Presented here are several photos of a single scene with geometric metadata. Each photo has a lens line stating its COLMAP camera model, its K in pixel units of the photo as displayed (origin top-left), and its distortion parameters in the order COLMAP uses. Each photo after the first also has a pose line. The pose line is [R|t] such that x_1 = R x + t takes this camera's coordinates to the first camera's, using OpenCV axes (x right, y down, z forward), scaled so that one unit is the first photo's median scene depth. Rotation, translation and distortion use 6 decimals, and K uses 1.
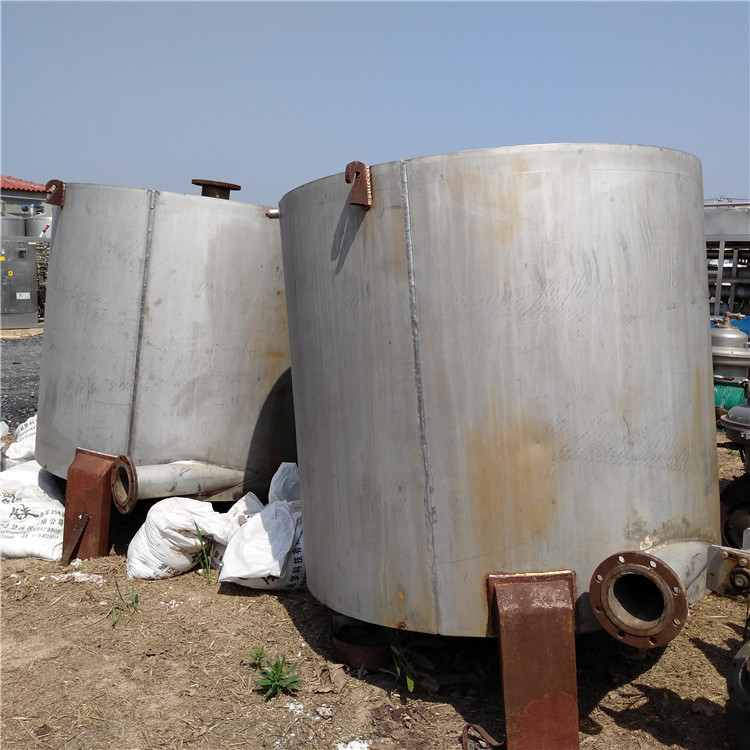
lens RADIAL K [[796.3, 0, 375.0], [0, 796.3, 375.0], [0, 0, 1]] dist [-0.008345, -0.030408]
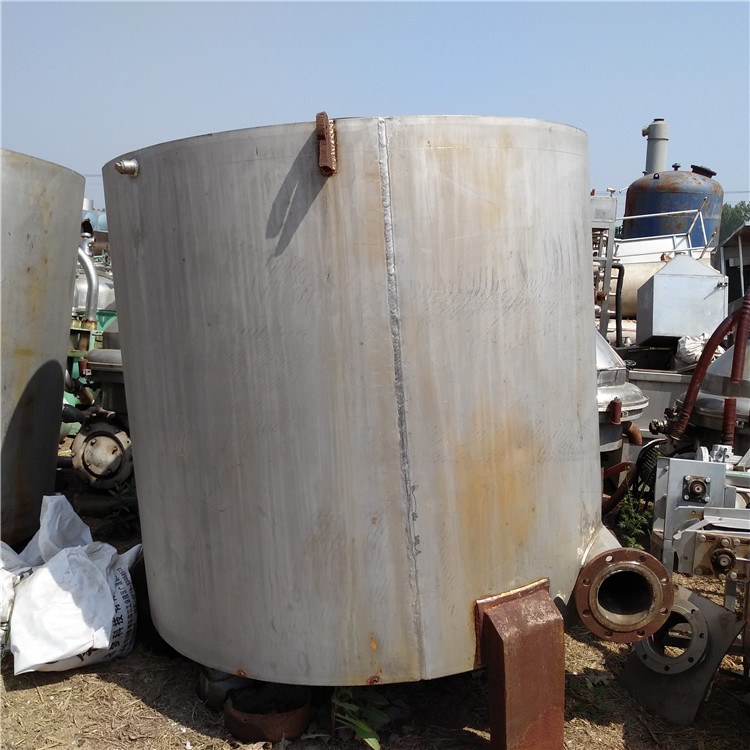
lens RADIAL K [[796.3, 0, 375.0], [0, 796.3, 375.0], [0, 0, 1]] dist [-0.008345, -0.030408]
pose [[0.836457, -0.060349, 0.544699, -0.421471], [0.037197, 0.997878, 0.053438, -0.052967], [-0.546768, -0.024438, 0.836927, 0.322313]]
